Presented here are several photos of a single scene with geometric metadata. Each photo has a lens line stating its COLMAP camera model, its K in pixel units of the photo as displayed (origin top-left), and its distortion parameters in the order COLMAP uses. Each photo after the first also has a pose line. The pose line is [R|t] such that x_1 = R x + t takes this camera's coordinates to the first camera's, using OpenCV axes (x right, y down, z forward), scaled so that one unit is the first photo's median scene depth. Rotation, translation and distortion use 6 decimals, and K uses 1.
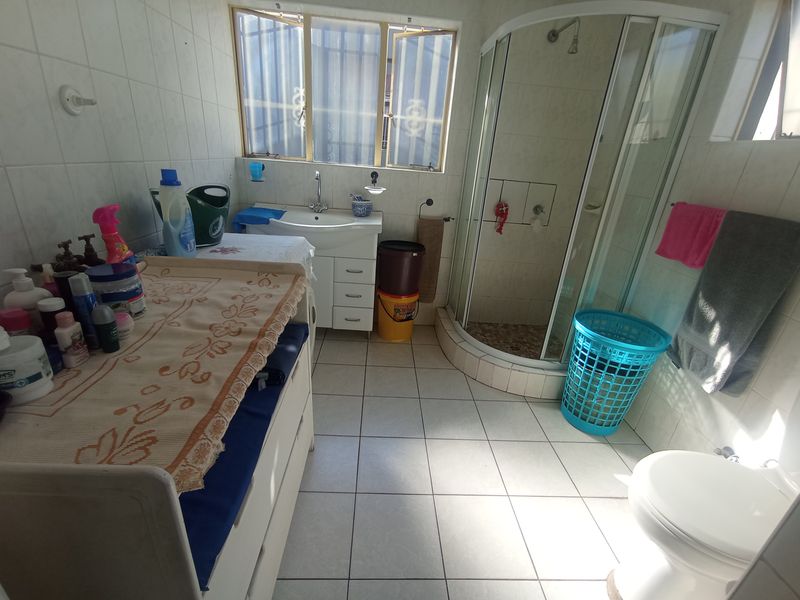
lens RADIAL K [[363.6, 0, 400.0], [0, 363.6, 300.0], [0, 0, 1]] dist [0.003280, 0.000826]
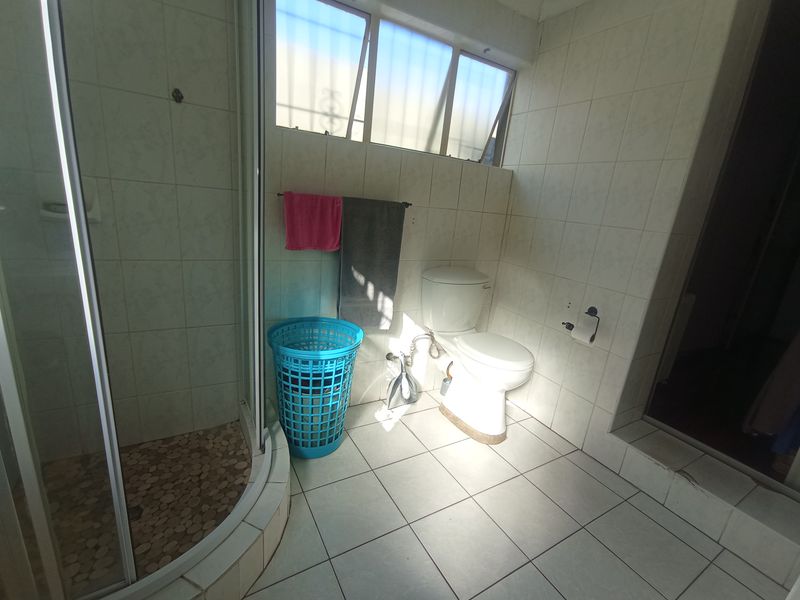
lens RADIAL K [[363.6, 0, 400.0], [0, 363.6, 300.0], [0, 0, 1]] dist [0.003280, 0.000826]
pose [[-0.451097, -0.356929, 0.817993, -0.254593], [0.213911, 0.846588, 0.487371, -0.486115], [-0.866460, 0.394830, -0.305543, 1.306078]]
